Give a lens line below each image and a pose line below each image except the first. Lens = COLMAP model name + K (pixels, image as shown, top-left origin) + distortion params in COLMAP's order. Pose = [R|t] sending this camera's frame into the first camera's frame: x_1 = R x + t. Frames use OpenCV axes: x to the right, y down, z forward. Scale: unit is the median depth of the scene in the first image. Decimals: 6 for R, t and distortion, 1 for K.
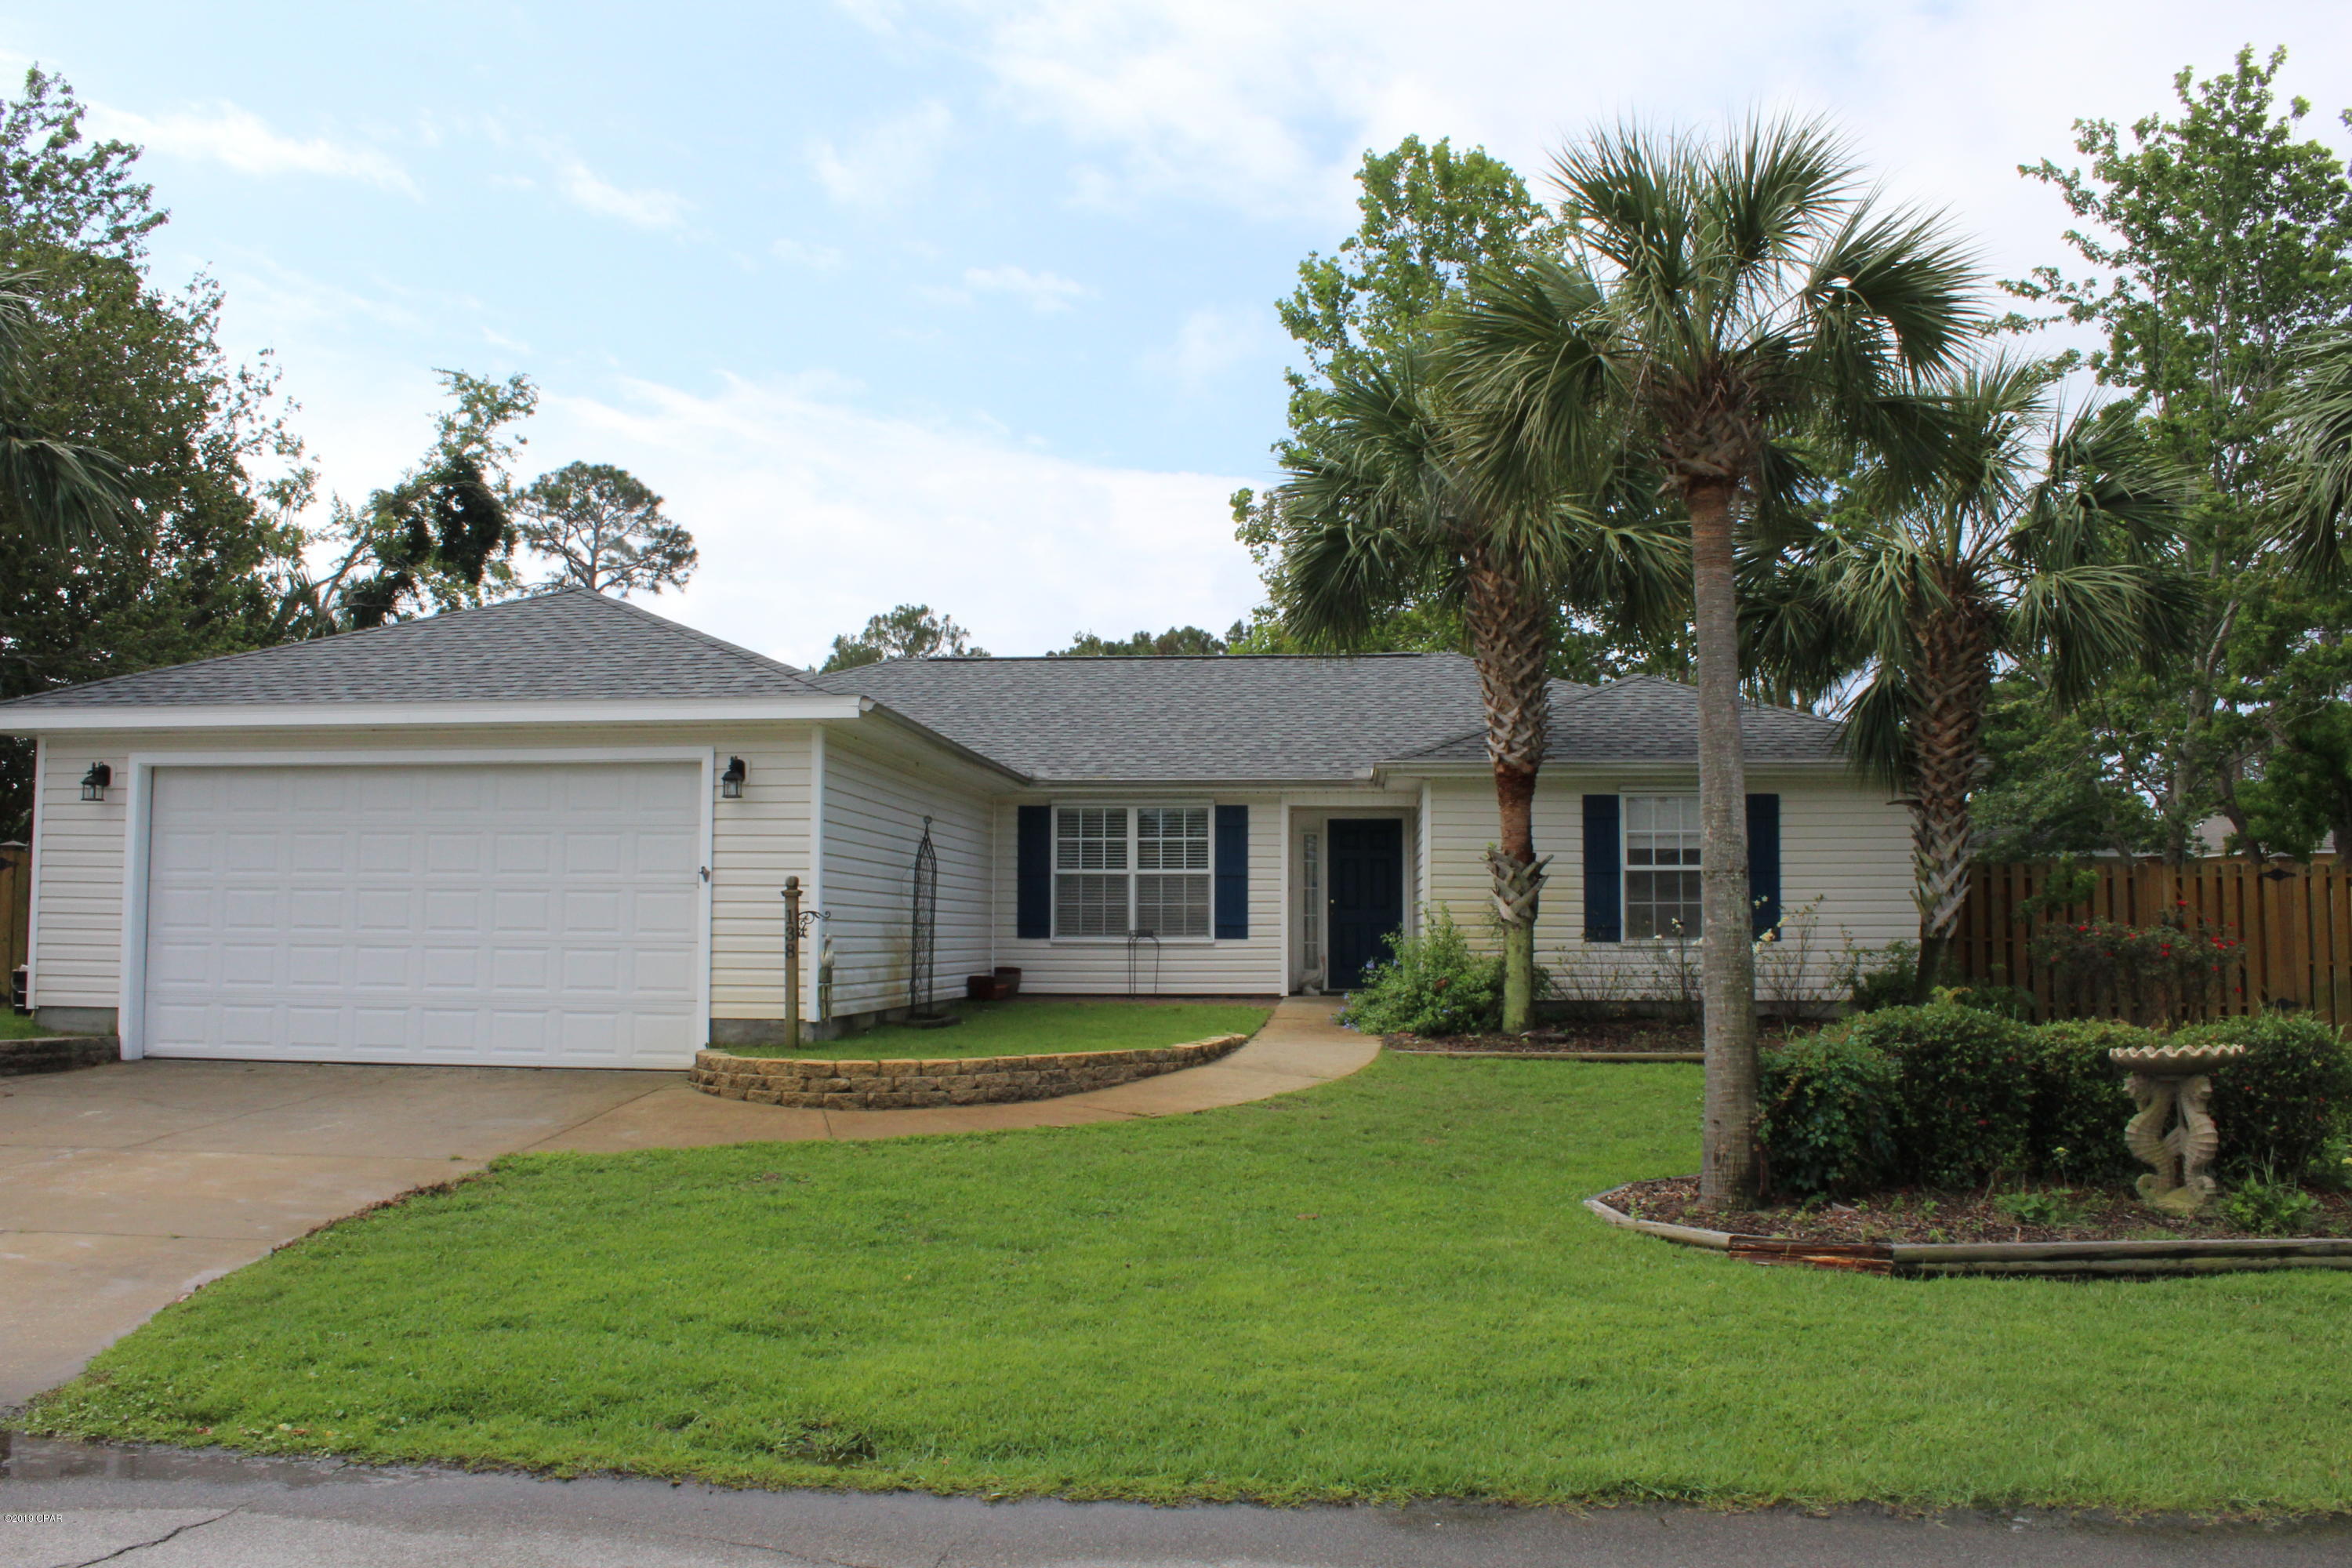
lens RADIAL K [[1980.2, 0, 1139.1], [0, 1980.2, 799.8], [0, 0, 1]] dist [-0.150086, 0.132719]
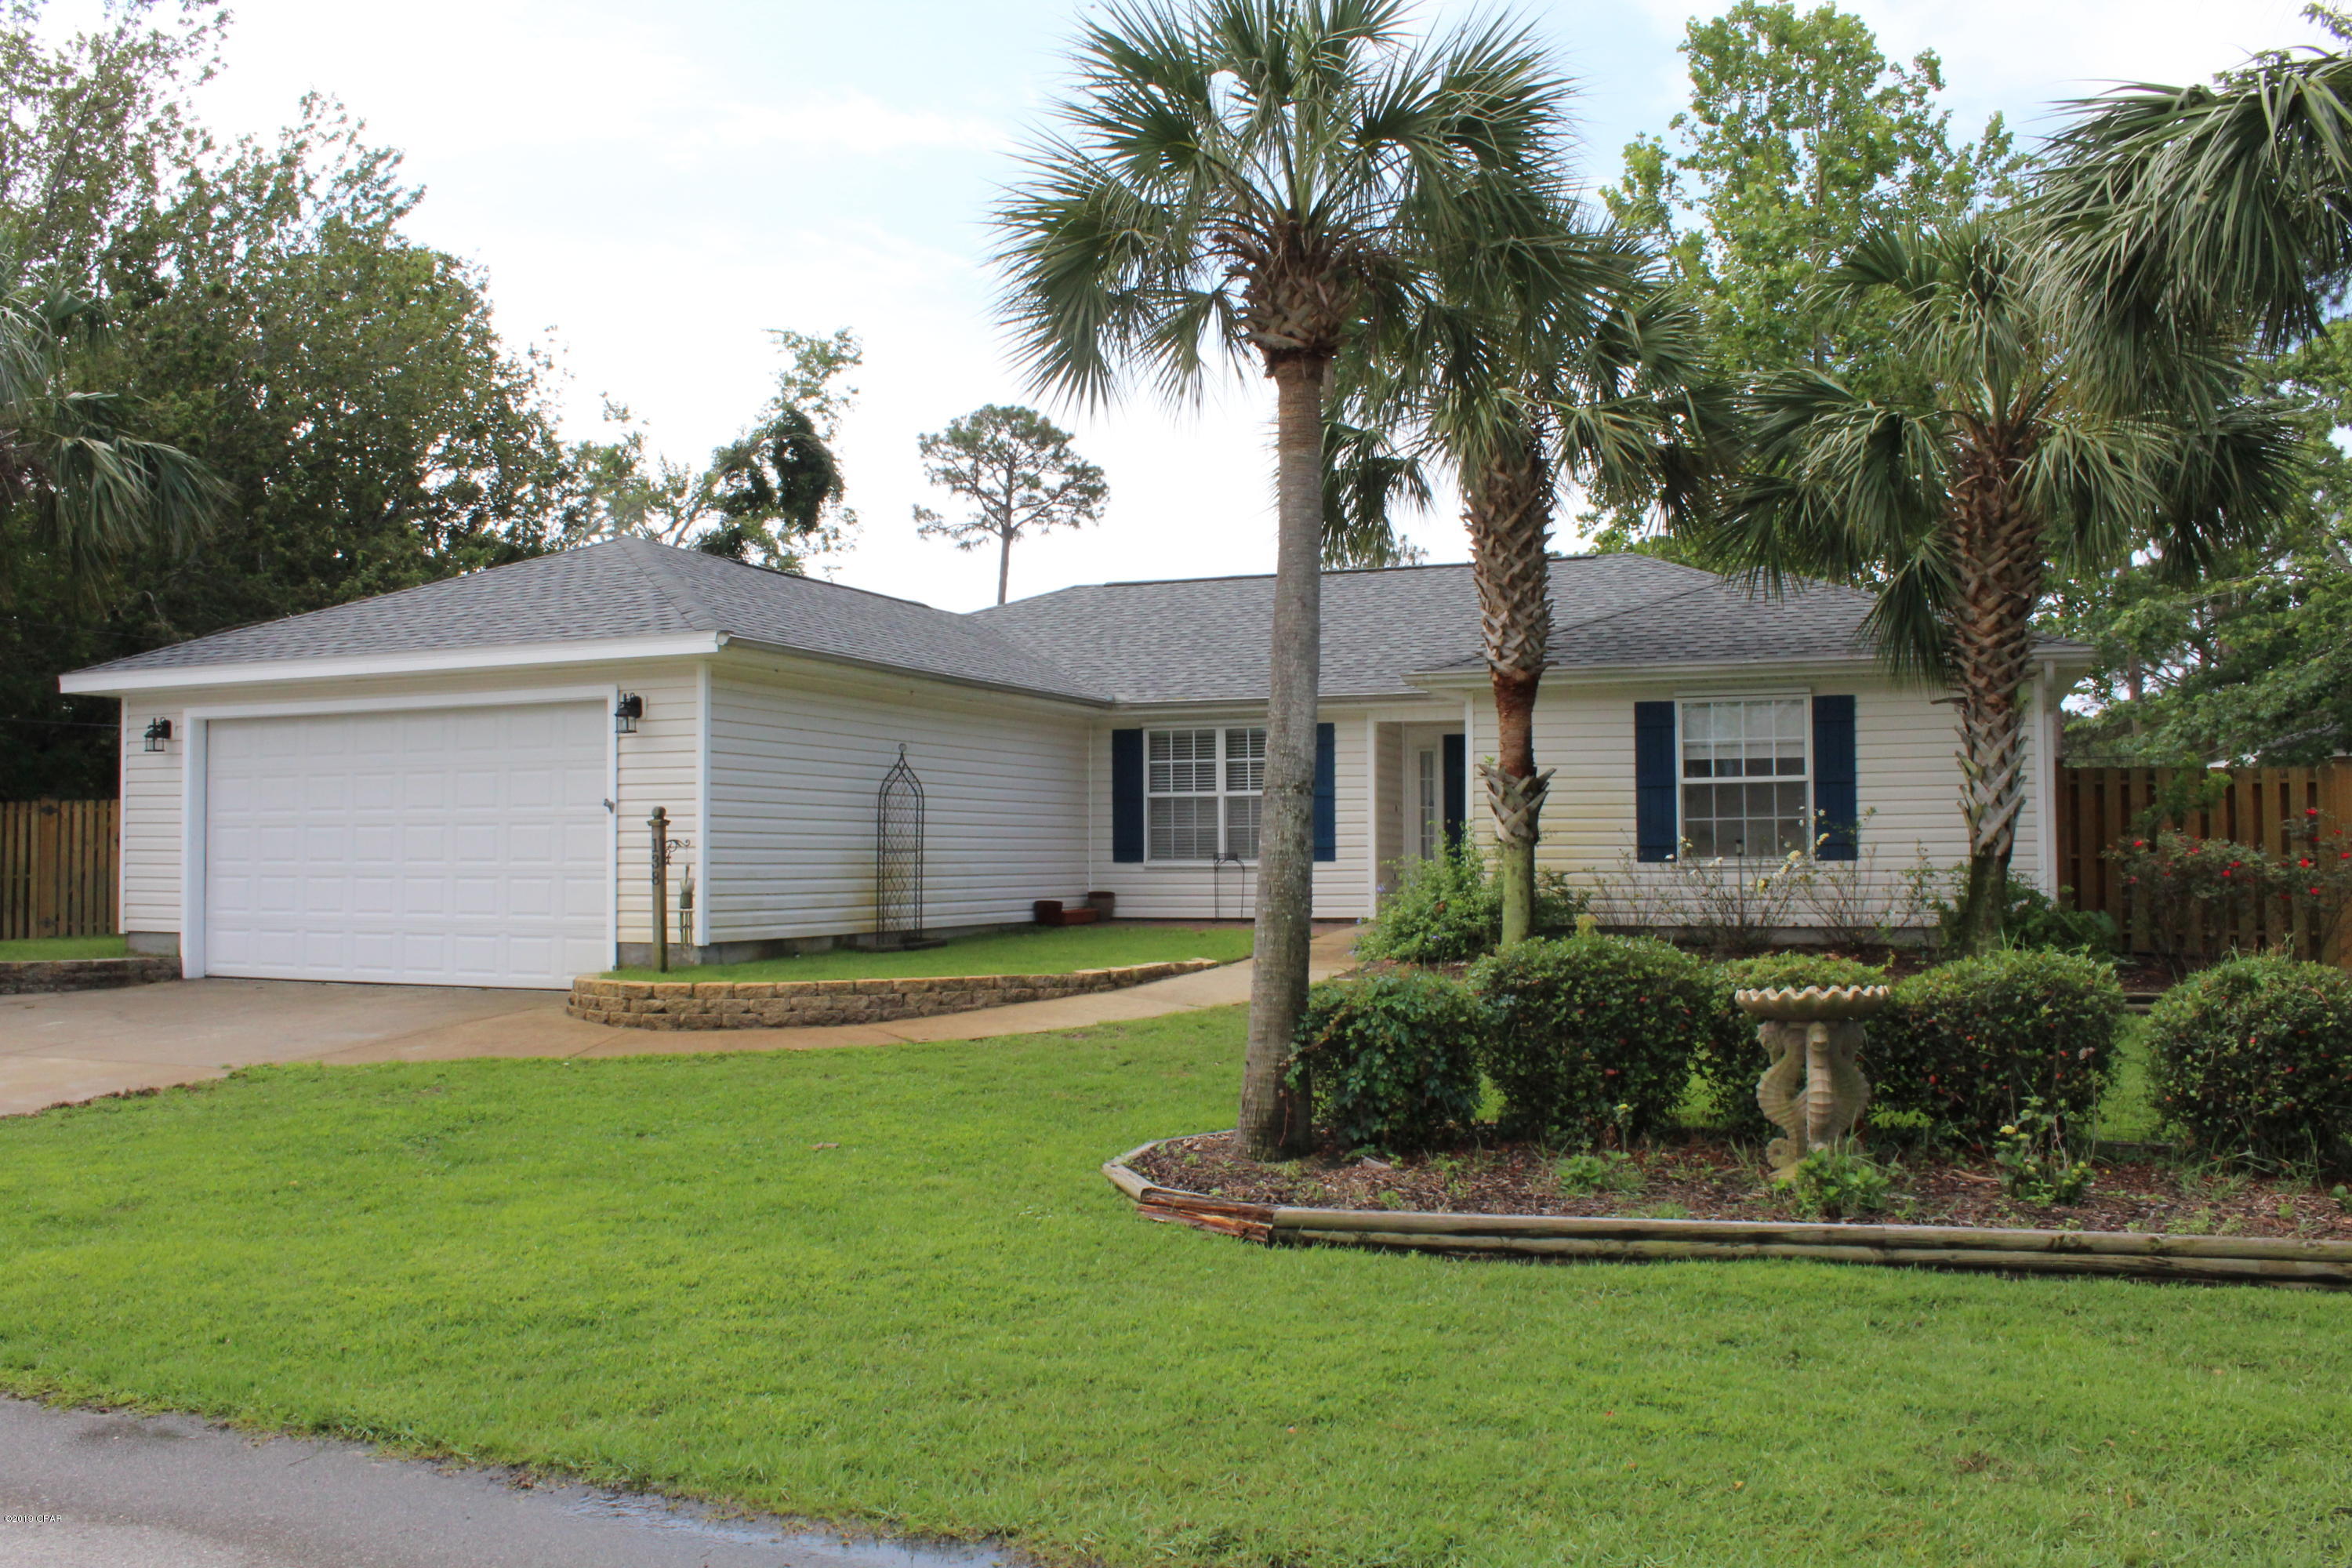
lens RADIAL K [[1980.2, 0, 1139.1], [0, 1980.2, 799.8], [0, 0, 1]] dist [-0.150086, 0.132719]
pose [[0.958782, -0.017307, -0.283615, 0.286725], [0.028315, 0.998995, 0.034759, 0.005129], [0.282729, -0.041357, 0.958308, 0.060276]]
